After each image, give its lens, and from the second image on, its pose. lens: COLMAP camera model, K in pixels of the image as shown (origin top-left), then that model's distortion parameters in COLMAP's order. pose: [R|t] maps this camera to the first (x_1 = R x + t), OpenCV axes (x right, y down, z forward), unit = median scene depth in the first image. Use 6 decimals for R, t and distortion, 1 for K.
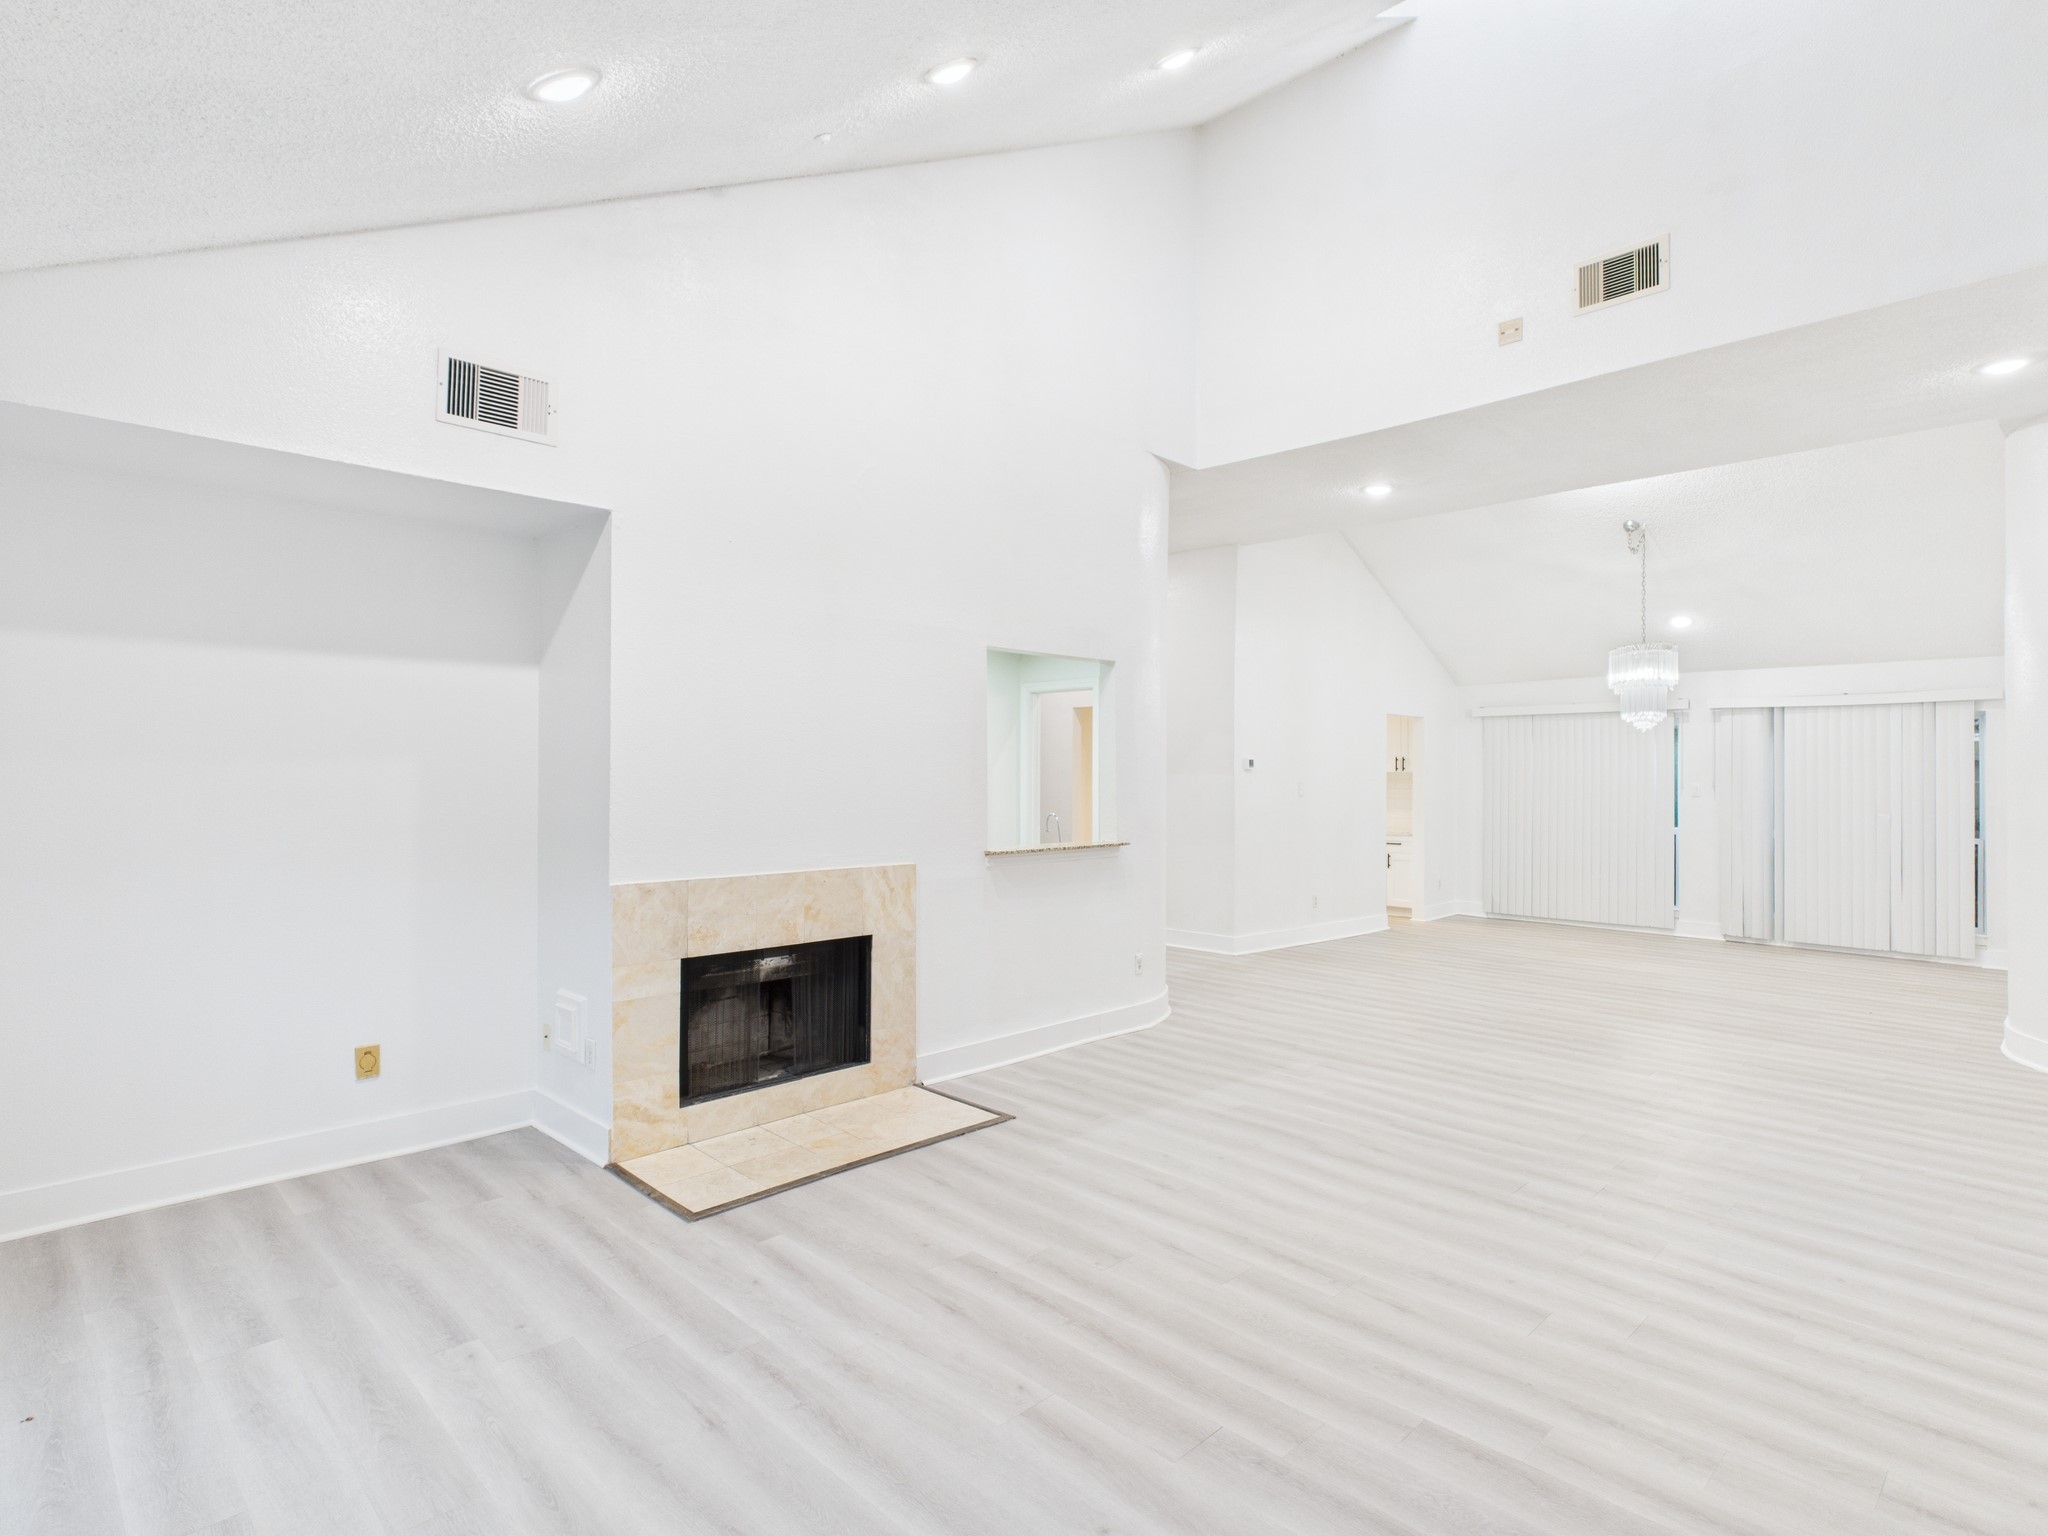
lens RADIAL K [[1091.5, 0, 1025.2], [0, 1091.5, 760.6], [0, 0, 1]] dist [-0.000468, -0.000214]
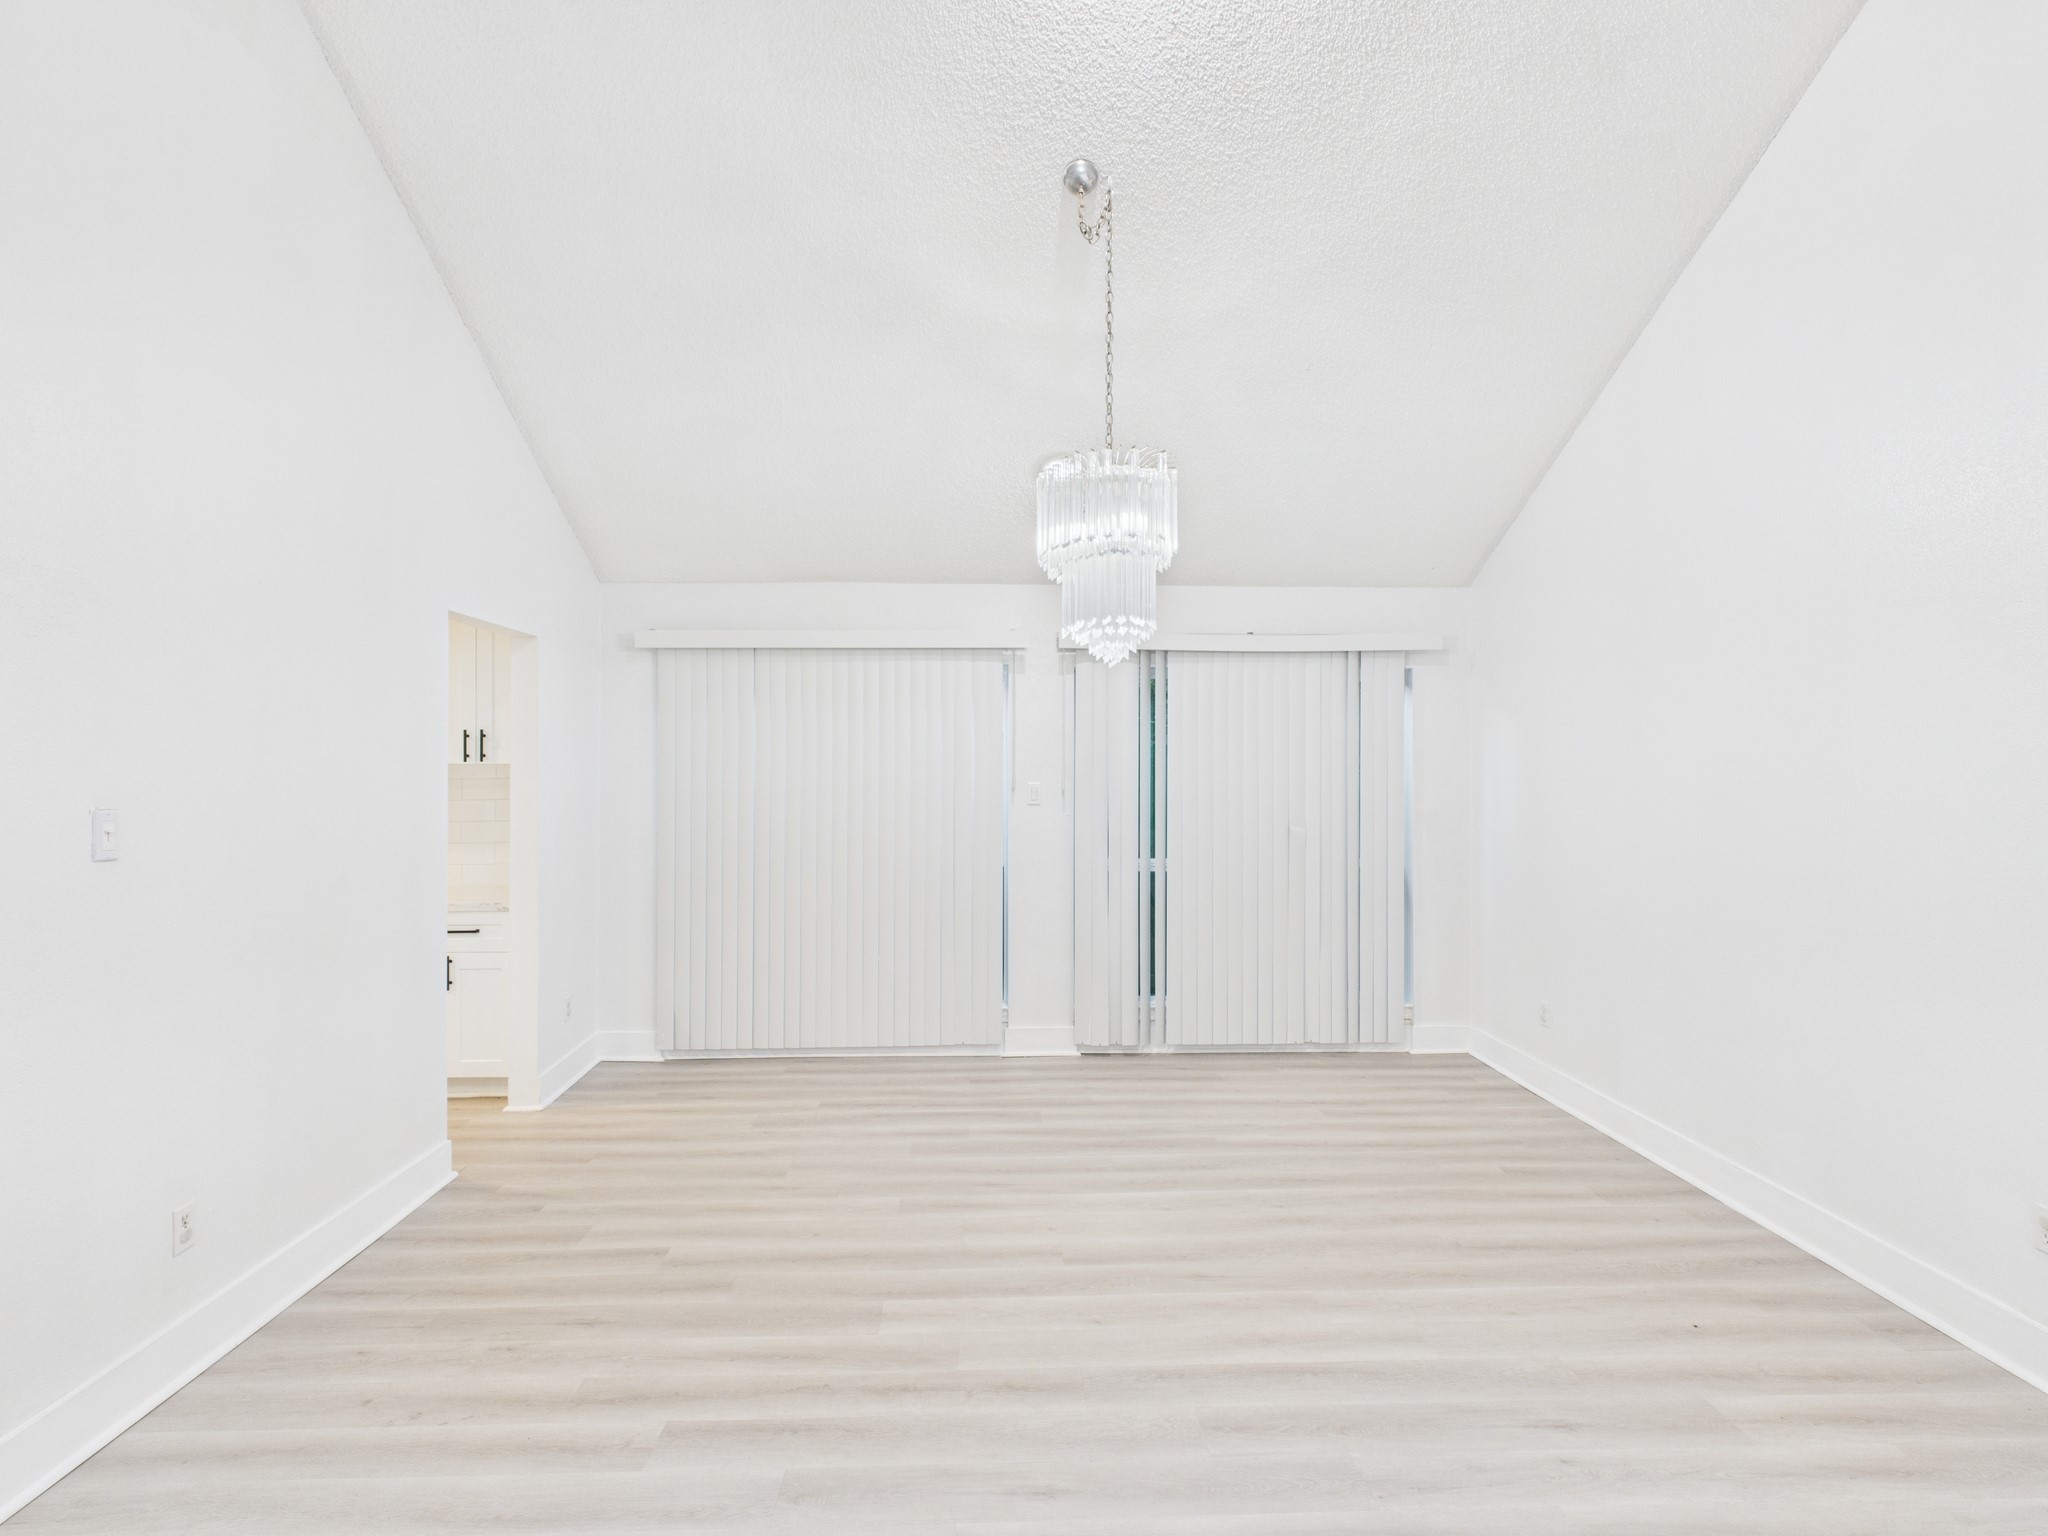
lens RADIAL K [[1091.5, 0, 1025.2], [0, 1091.5, 760.6], [0, 0, 1]] dist [-0.000468, -0.000214]
pose [[0.674788, -0.004339, 0.737998, 0.194954], [-0.003635, 0.999951, 0.009203, 0.005017], [-0.738002, -0.008893, 0.674740, 0.623361]]
